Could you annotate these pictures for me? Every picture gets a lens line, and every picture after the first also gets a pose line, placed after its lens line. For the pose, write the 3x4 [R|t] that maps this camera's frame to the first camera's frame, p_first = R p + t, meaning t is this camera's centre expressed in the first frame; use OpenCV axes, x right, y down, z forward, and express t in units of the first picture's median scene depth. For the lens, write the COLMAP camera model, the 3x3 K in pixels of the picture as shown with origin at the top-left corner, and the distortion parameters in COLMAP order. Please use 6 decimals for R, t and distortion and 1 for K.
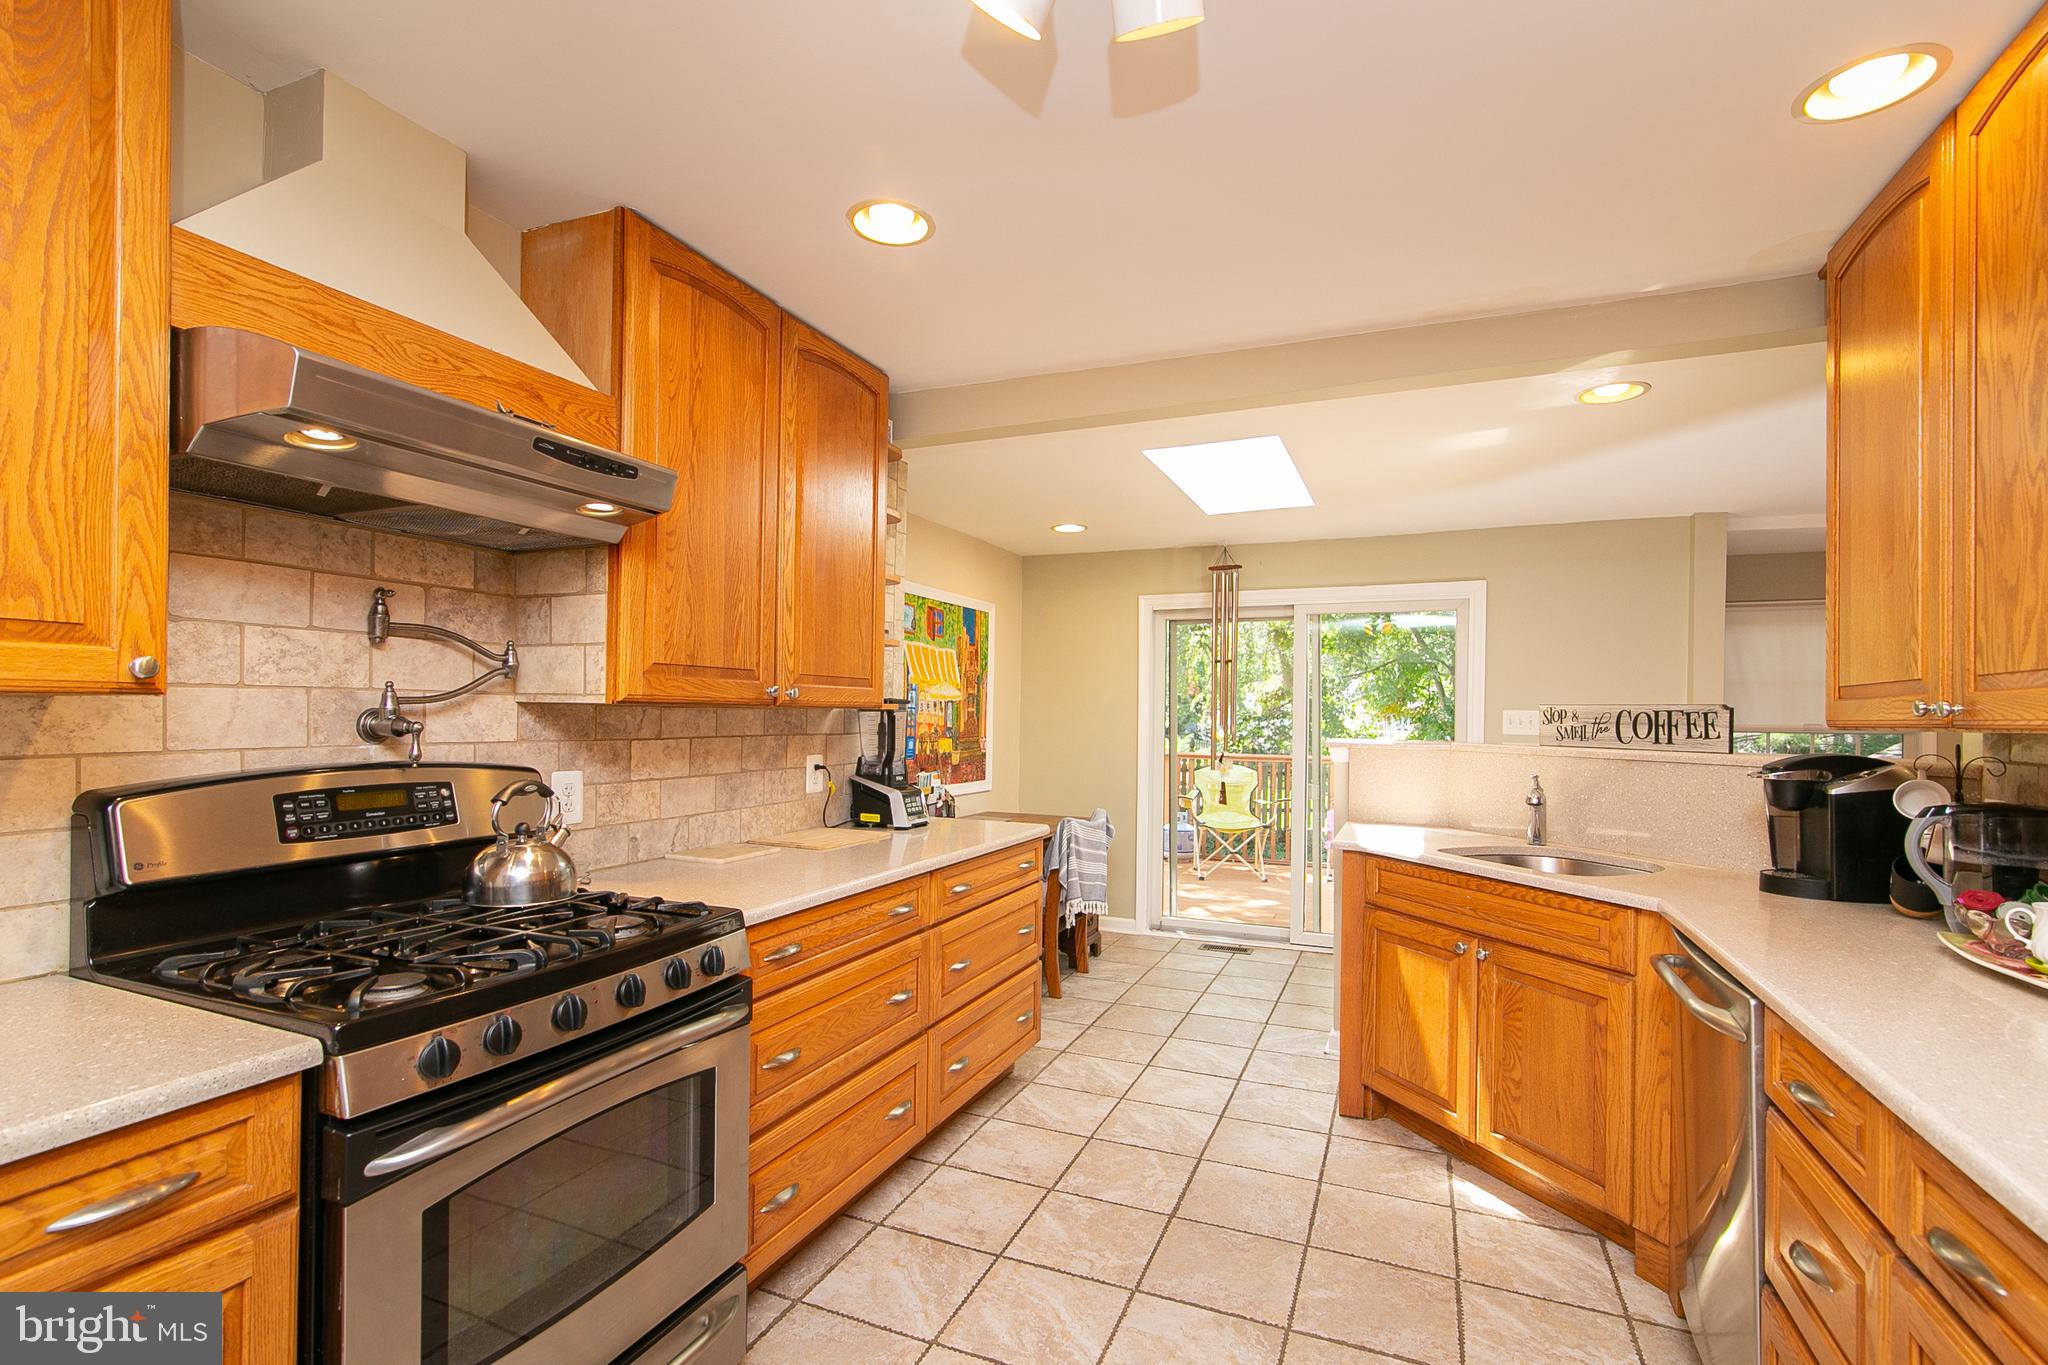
lens RADIAL K [[939.8, 0, 1015.6], [0, 939.8, 703.2], [0, 0, 1]] dist [-0.002402, 0.000050]
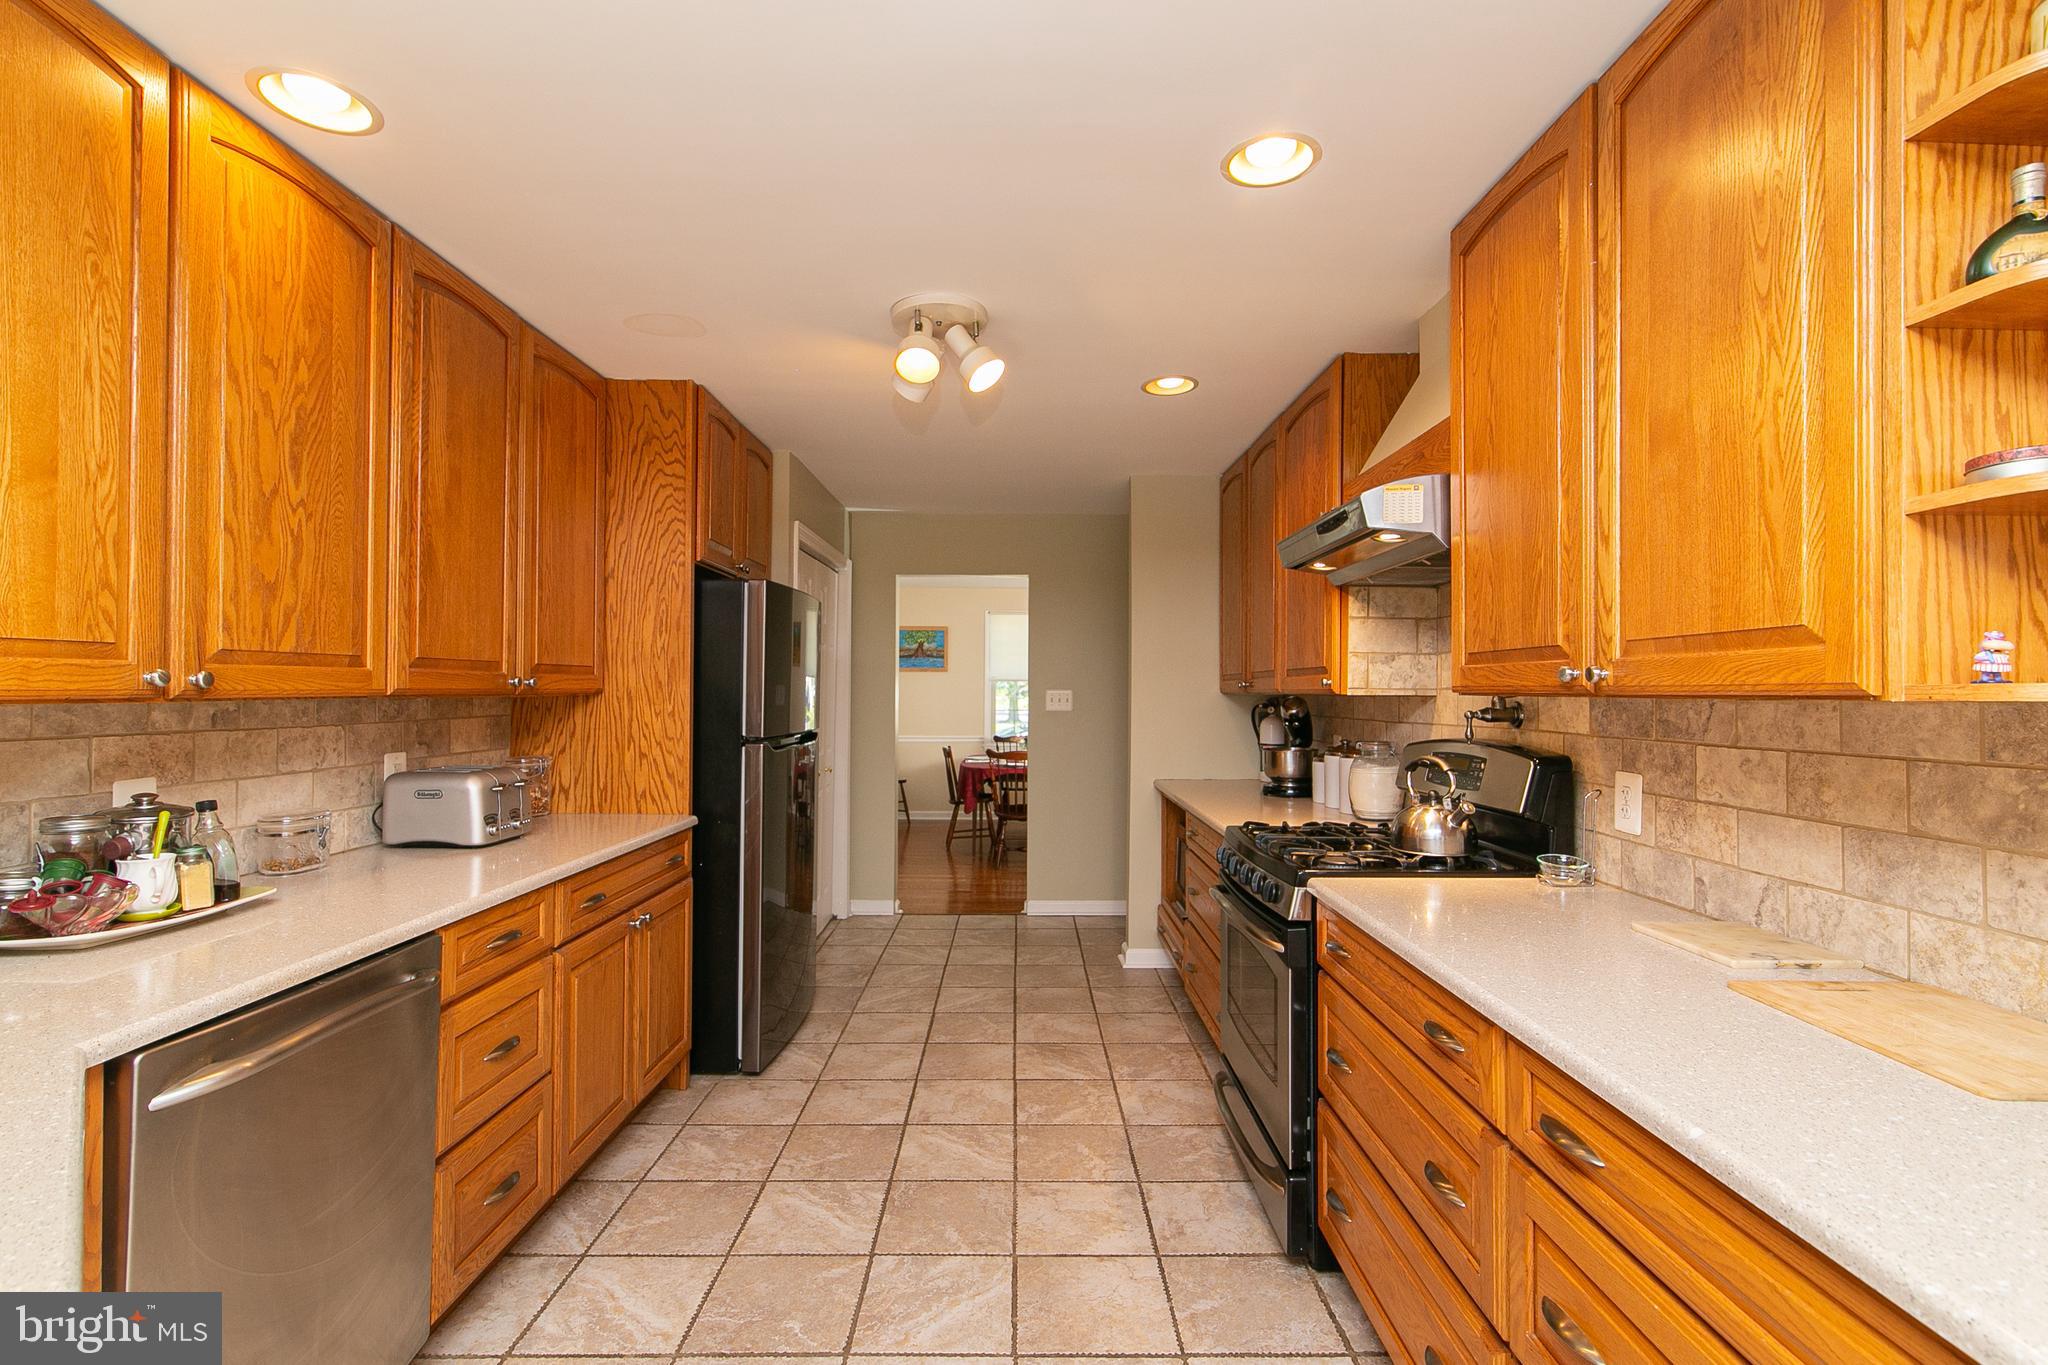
lens RADIAL K [[939.8, 0, 1019.6], [0, 939.8, 684.1], [0, 0, 1]] dist [-0.002402, 0.000050]
pose [[-0.919450, -0.020464, -0.392673, 0.362639], [-0.012281, 0.999652, -0.023341, 0.015245], [0.393014, -0.016638, -0.919382, 1.443341]]
